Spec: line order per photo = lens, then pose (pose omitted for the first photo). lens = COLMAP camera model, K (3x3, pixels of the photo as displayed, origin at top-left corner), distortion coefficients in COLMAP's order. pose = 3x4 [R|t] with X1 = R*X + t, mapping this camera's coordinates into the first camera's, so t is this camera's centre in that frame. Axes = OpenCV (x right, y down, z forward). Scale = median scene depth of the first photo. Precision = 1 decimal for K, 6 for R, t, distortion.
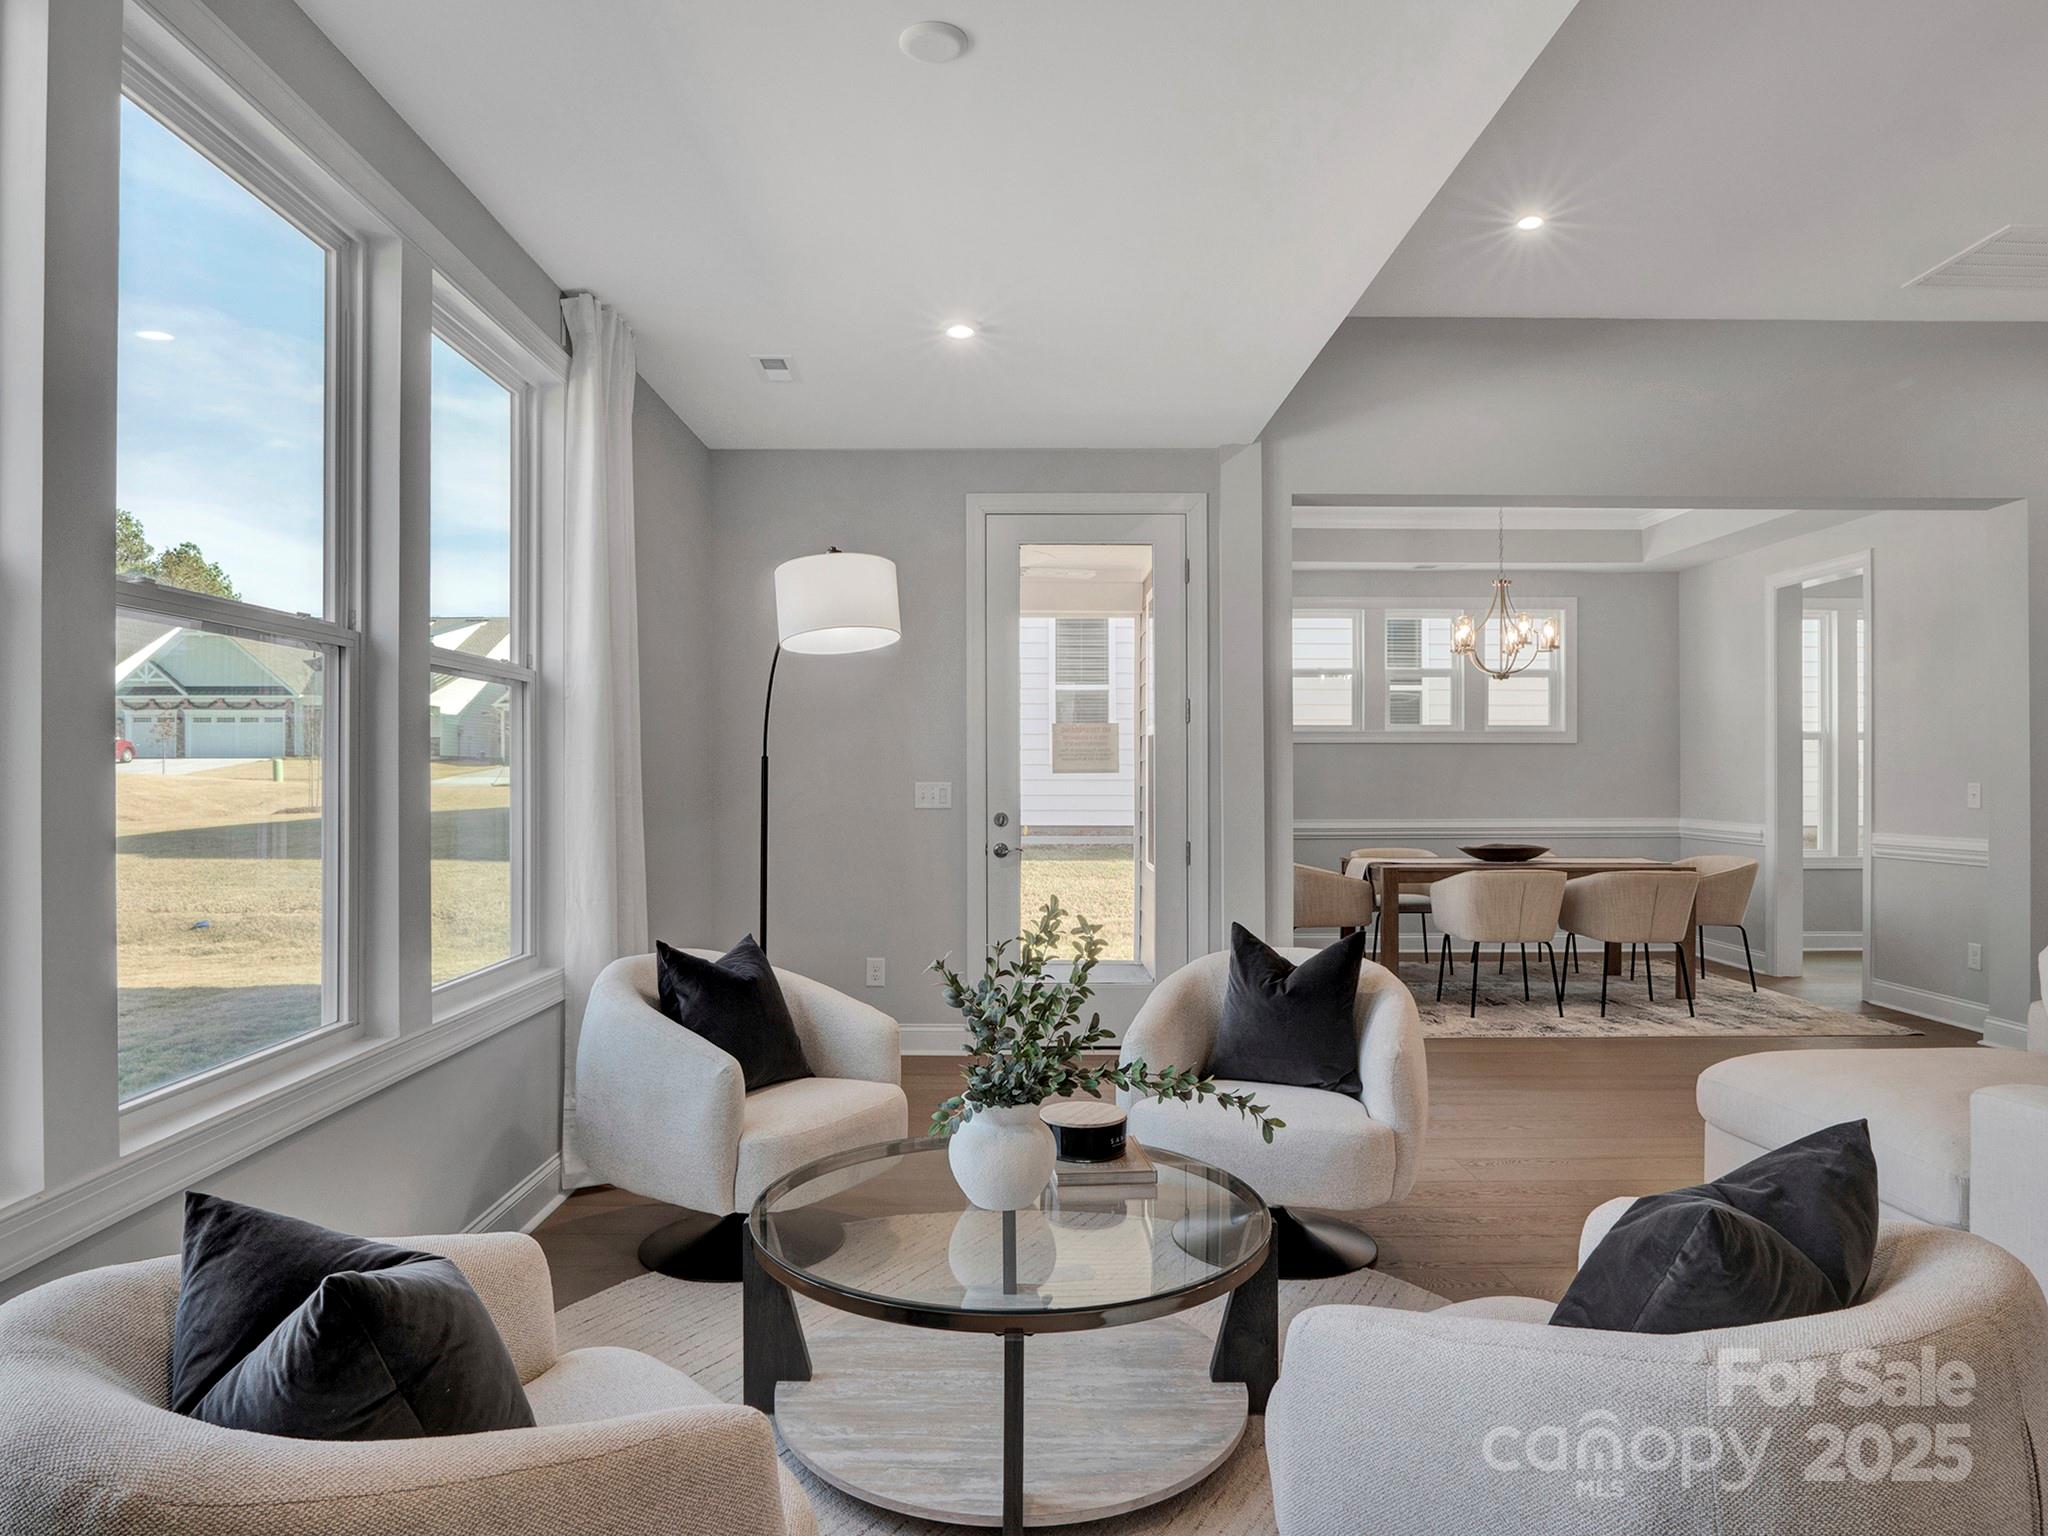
lens RADIAL K [[1256.1, 0, 1010.8], [0, 1256.1, 767.6], [0, 0, 1]] dist [-0.023823, 0.004857]
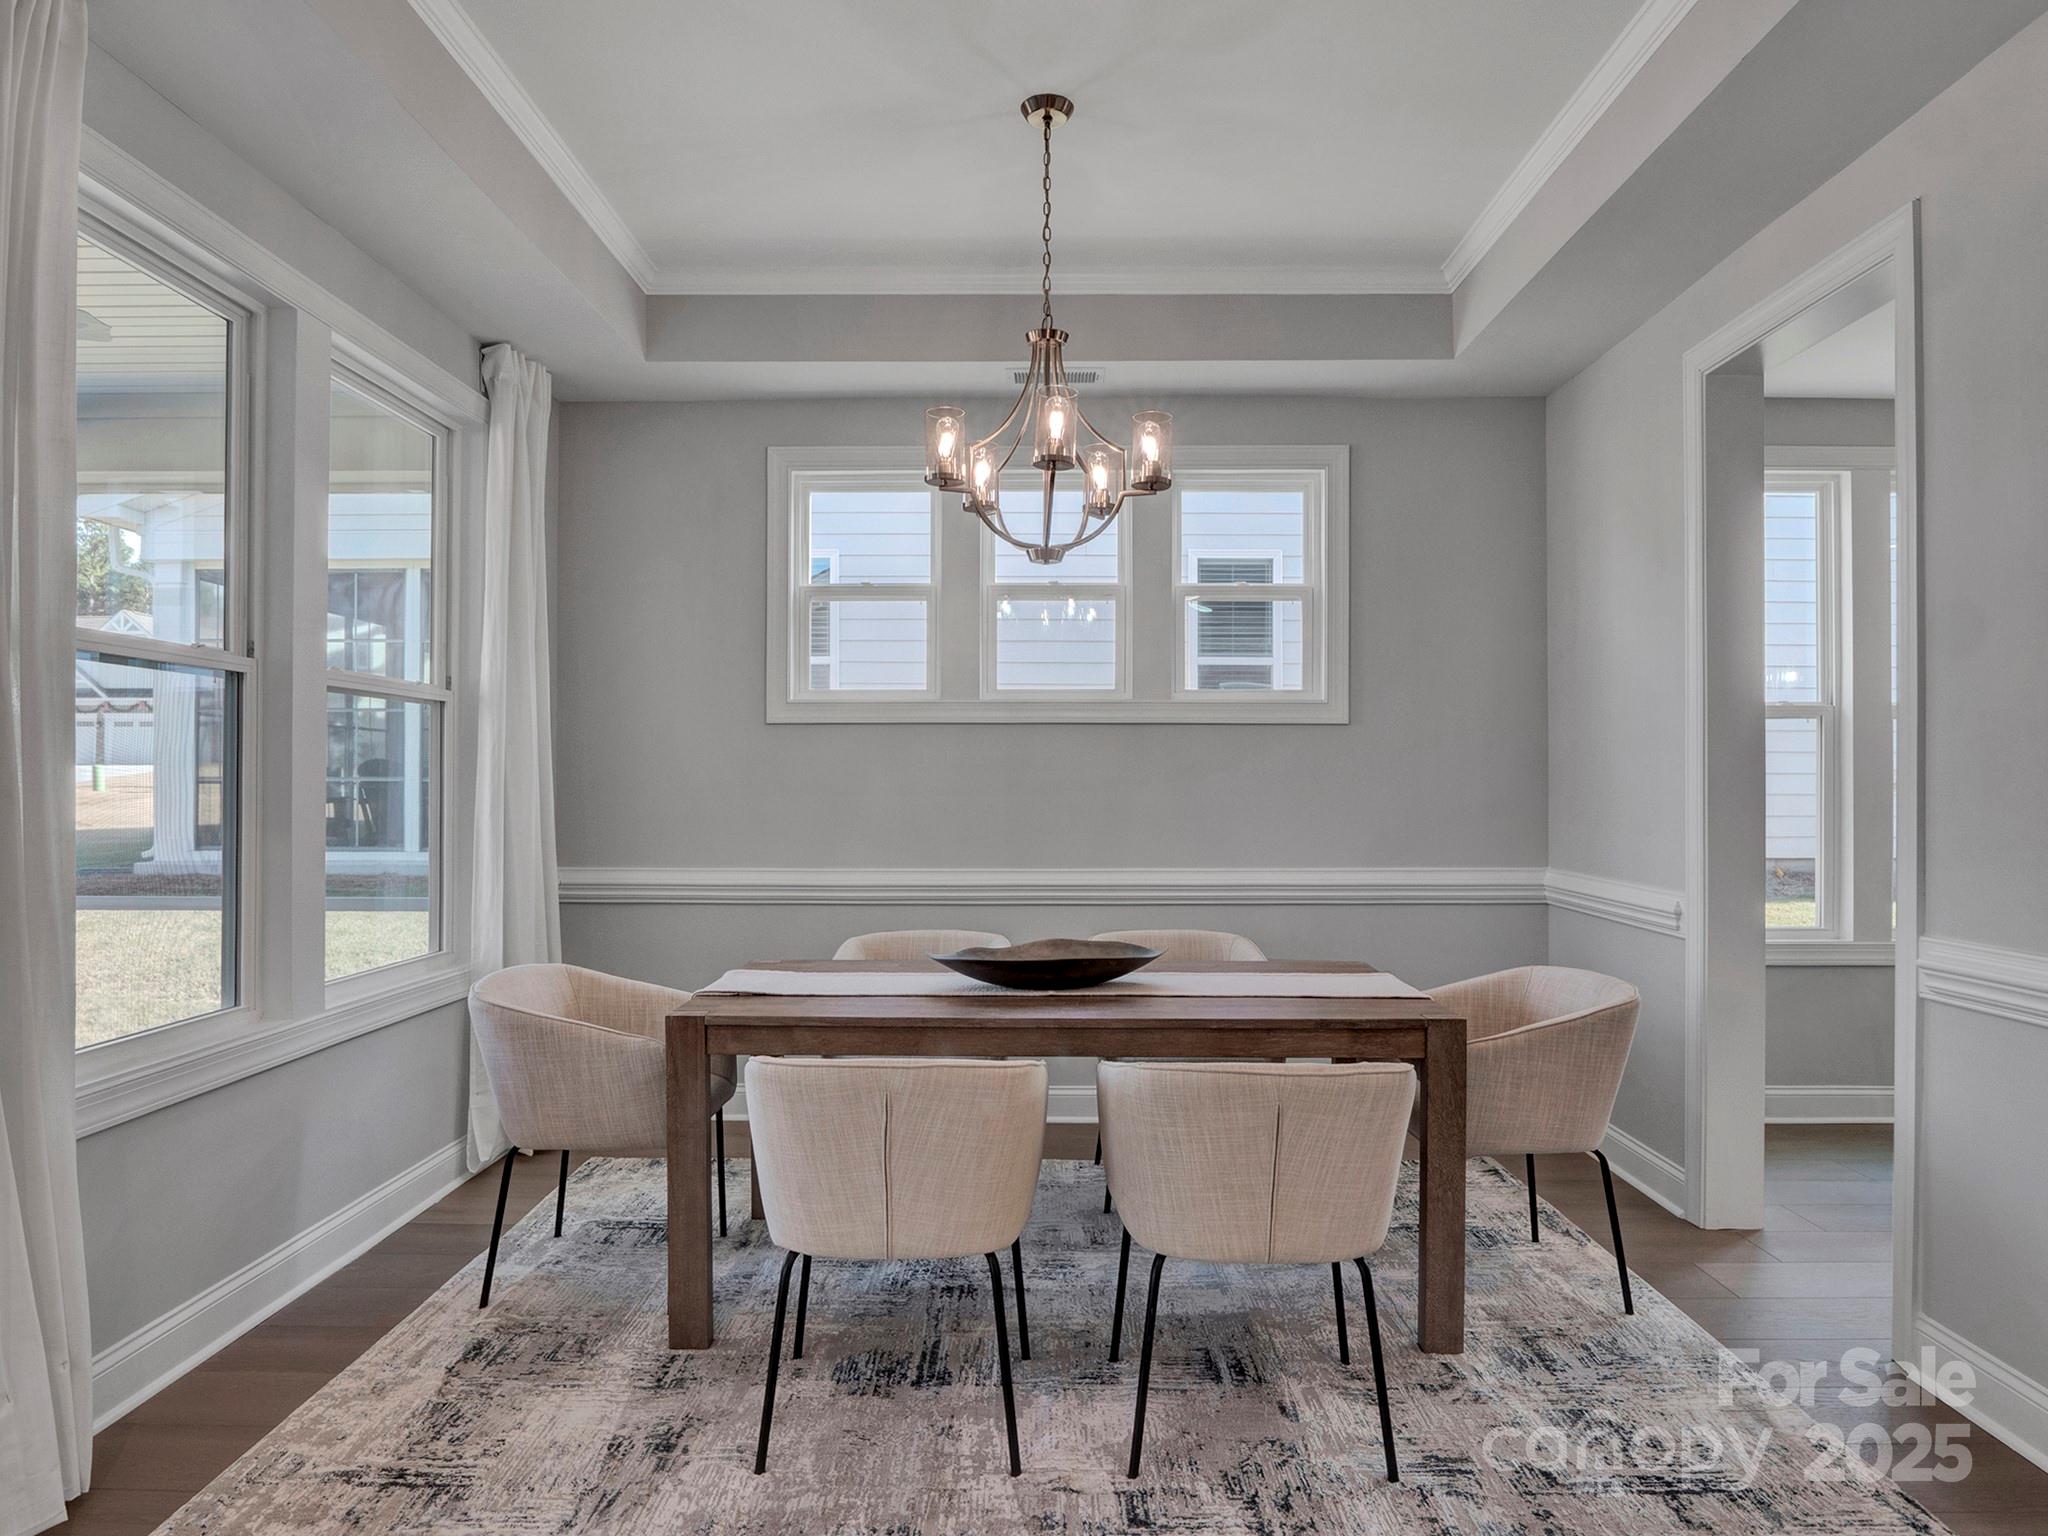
lens RADIAL K [[1235.2, 0, 1041.5], [0, 1235.2, 776.3], [0, 0, 1]] dist [-0.015787, 0.000989]
pose [[0.999861, 0.001409, -0.016613, 0.328628], [-0.001418, 0.999999, -0.000514, 0.002828], [0.016612, 0.000537, 0.999862, 0.473574]]
